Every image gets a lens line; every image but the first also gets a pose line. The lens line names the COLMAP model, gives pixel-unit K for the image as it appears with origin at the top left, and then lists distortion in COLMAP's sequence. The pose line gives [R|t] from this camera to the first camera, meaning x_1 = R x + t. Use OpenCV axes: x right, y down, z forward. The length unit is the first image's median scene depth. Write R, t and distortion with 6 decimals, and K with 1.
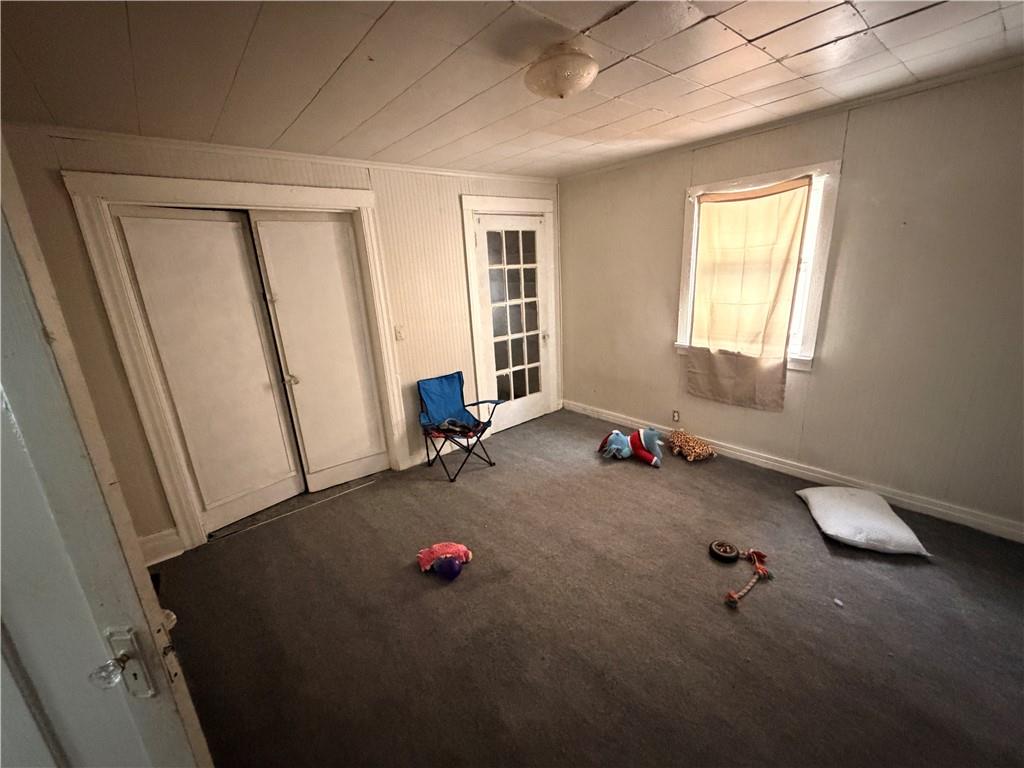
lens RADIAL K [[406.7, 0, 508.3], [0, 406.7, 383.6], [0, 0, 1]] dist [0.002016, 0.000485]
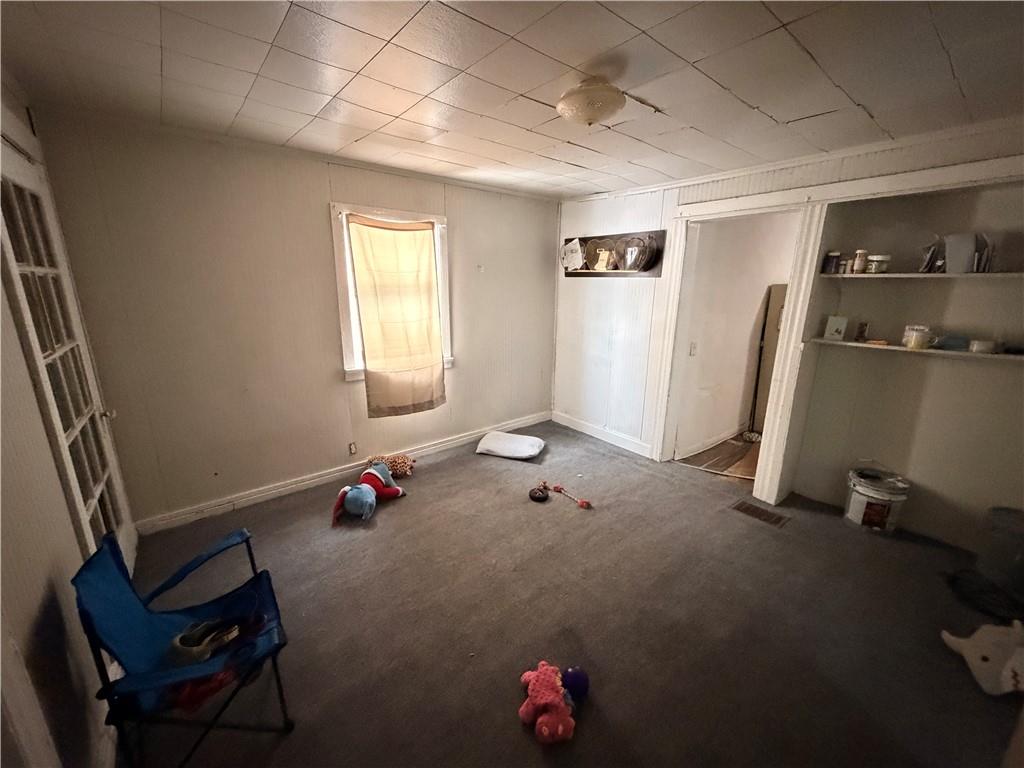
lens RADIAL K [[406.7, 0, 507.6], [0, 406.7, 386.4], [0, 0, 1]] dist [0.002016, 0.000485]
pose [[0.010326, -0.195776, 0.980594, -0.488282], [0.262146, 0.946878, 0.186284, -0.141028], [-0.964973, 0.255136, 0.061099, 0.608631]]
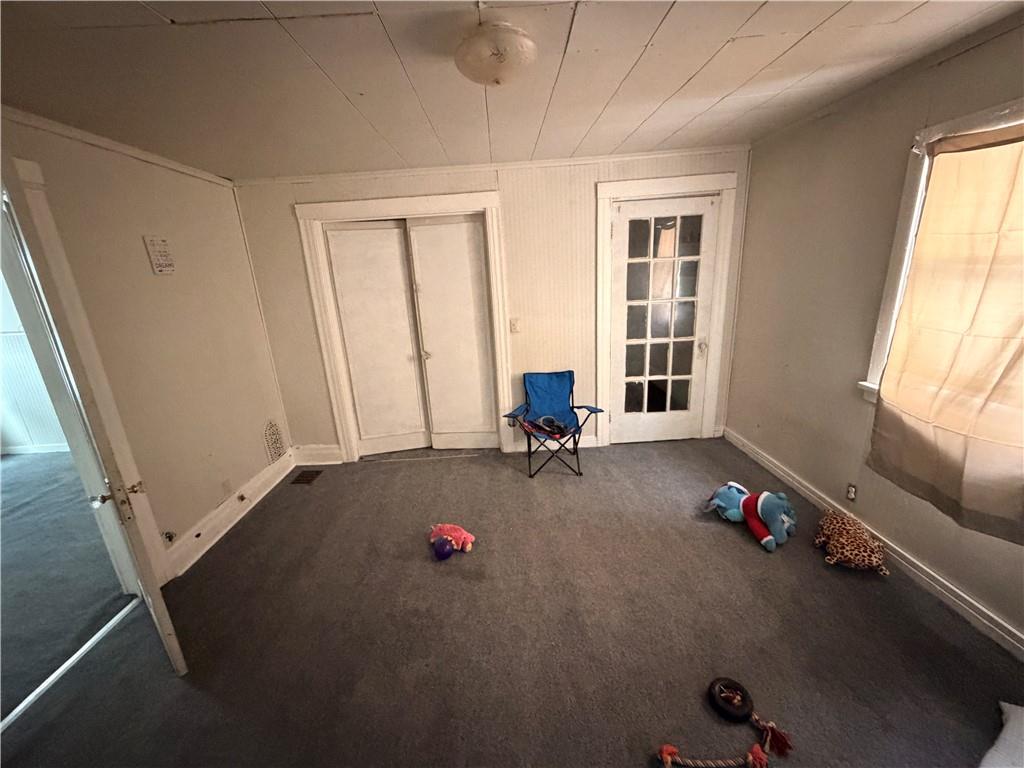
lens RADIAL K [[406.7, 0, 508.5], [0, 406.7, 383.1], [0, 0, 1]] dist [0.002016, 0.000485]
pose [[0.782902, 0.181859, -0.594972, 0.360300], [-0.158529, 0.983070, 0.091882, -0.069403], [0.601609, 0.022386, 0.798477, 0.150086]]
